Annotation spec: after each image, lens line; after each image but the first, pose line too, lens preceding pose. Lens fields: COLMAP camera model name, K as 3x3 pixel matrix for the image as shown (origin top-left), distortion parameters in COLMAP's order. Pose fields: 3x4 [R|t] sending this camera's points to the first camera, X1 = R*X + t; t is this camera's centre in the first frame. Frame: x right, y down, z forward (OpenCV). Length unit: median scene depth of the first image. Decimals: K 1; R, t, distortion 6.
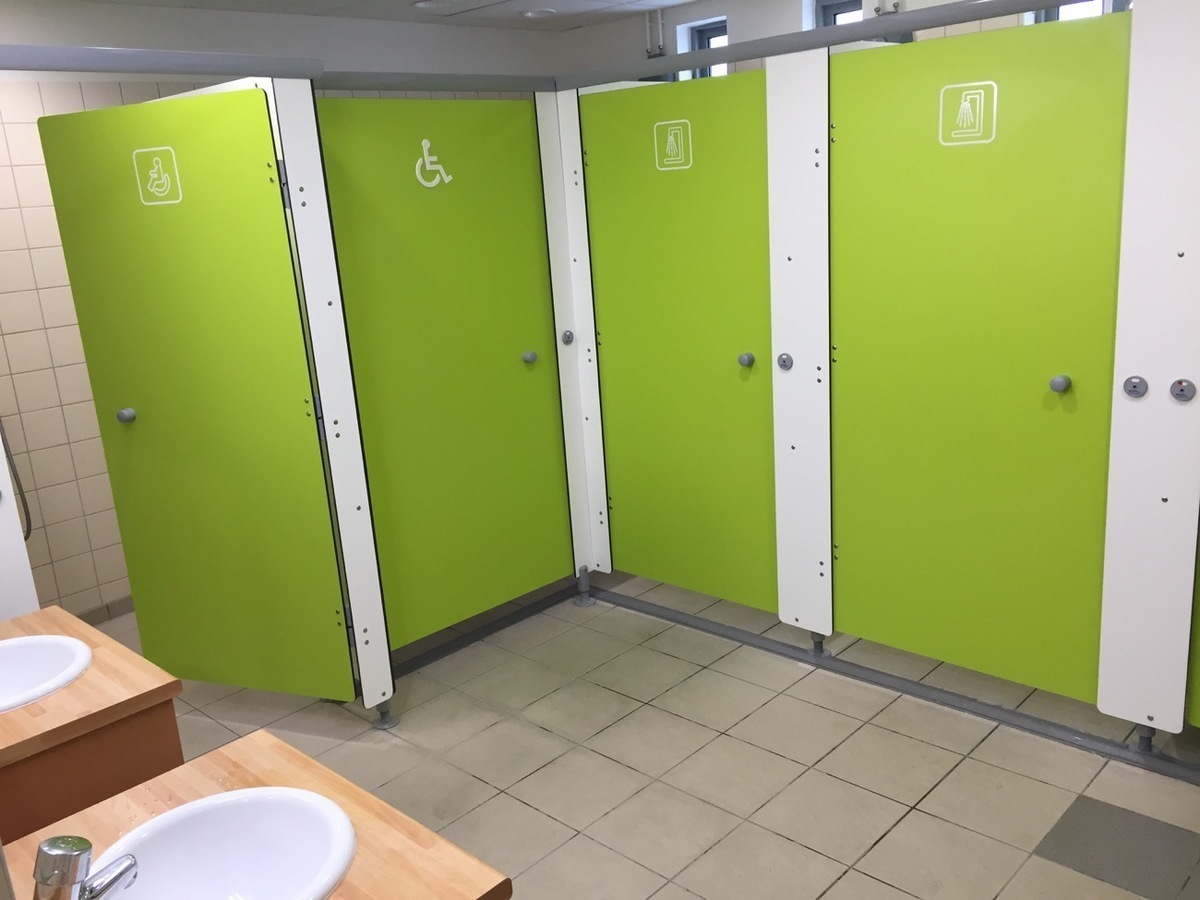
lens RADIAL K [[1026.1, 0, 599.8], [0, 1026.1, 452.4], [0, 0, 1]] dist [0.061902, -0.087229]
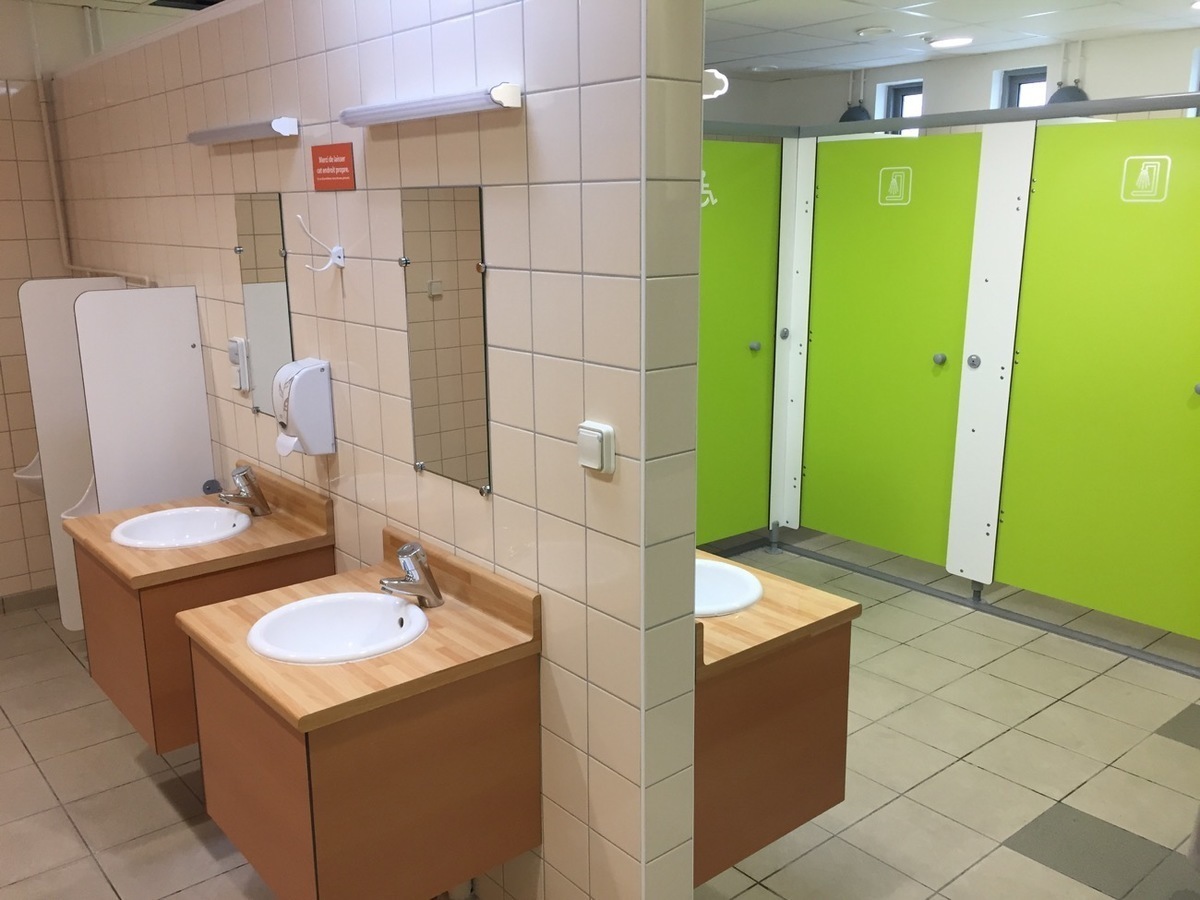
lens RADIAL K [[1026.1, 0, 599.5], [0, 1026.1, 452.0], [0, 0, 1]] dist [0.061902, -0.087229]
pose [[0.991890, 0.089077, -0.090657, -0.143585], [-0.091138, 0.995660, -0.018849, 0.084028], [0.088584, 0.026958, 0.995704, -0.286723]]
